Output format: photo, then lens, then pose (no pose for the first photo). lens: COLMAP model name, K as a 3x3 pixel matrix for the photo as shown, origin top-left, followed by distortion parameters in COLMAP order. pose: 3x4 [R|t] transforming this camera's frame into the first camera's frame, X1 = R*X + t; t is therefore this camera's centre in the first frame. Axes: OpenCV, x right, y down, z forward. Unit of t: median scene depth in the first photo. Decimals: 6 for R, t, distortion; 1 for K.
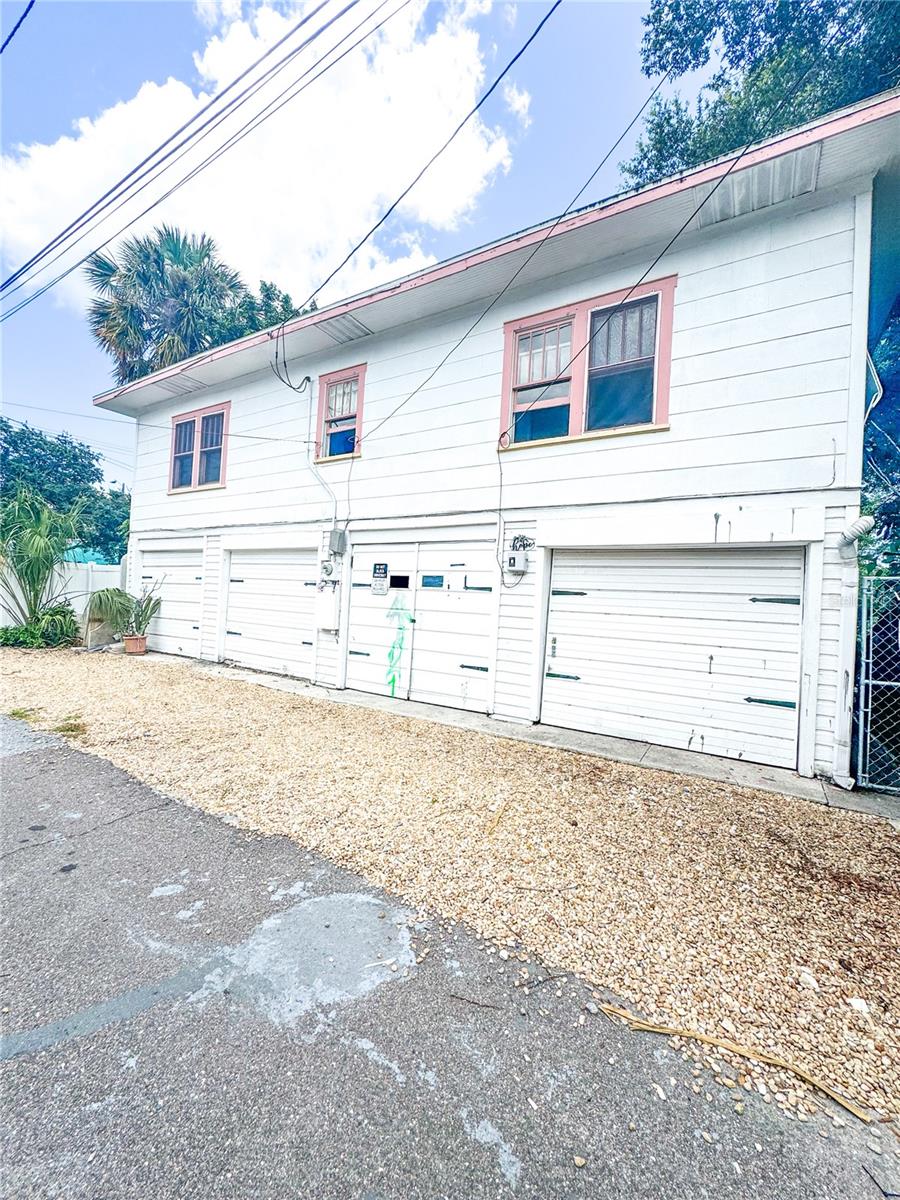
lens RADIAL K [[618.8, 0, 450.0], [0, 618.8, 600.0], [0, 0, 1]] dist [0.000897, 0.000104]
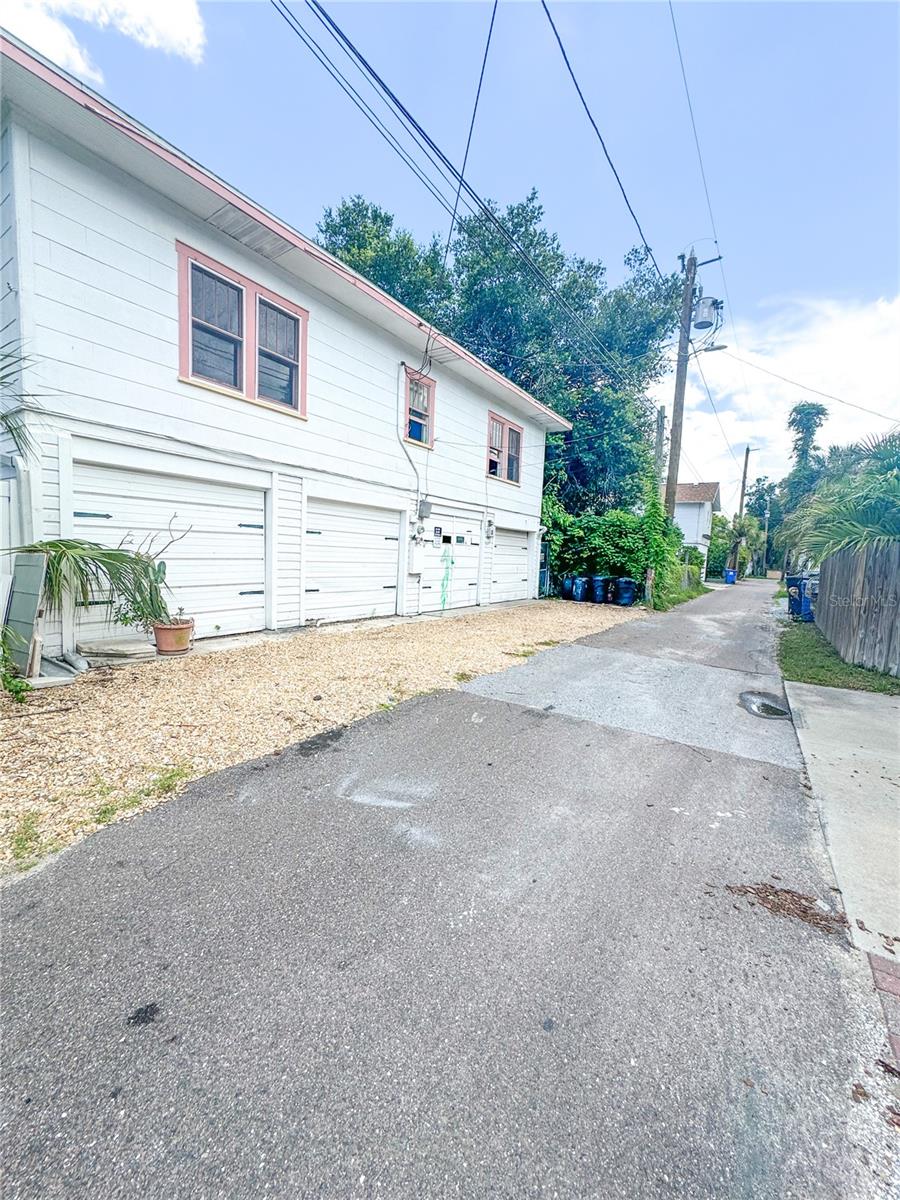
lens RADIAL K [[483.5, 0, 450.0], [0, 483.5, 600.0], [0, 0, 1]] dist [0.000145, 0.000059]
pose [[-0.069142, -0.158661, 0.984909, -1.306562], [-0.058806, 0.986203, 0.154741, -0.067118], [-0.995872, -0.047220, -0.077518, 1.041545]]
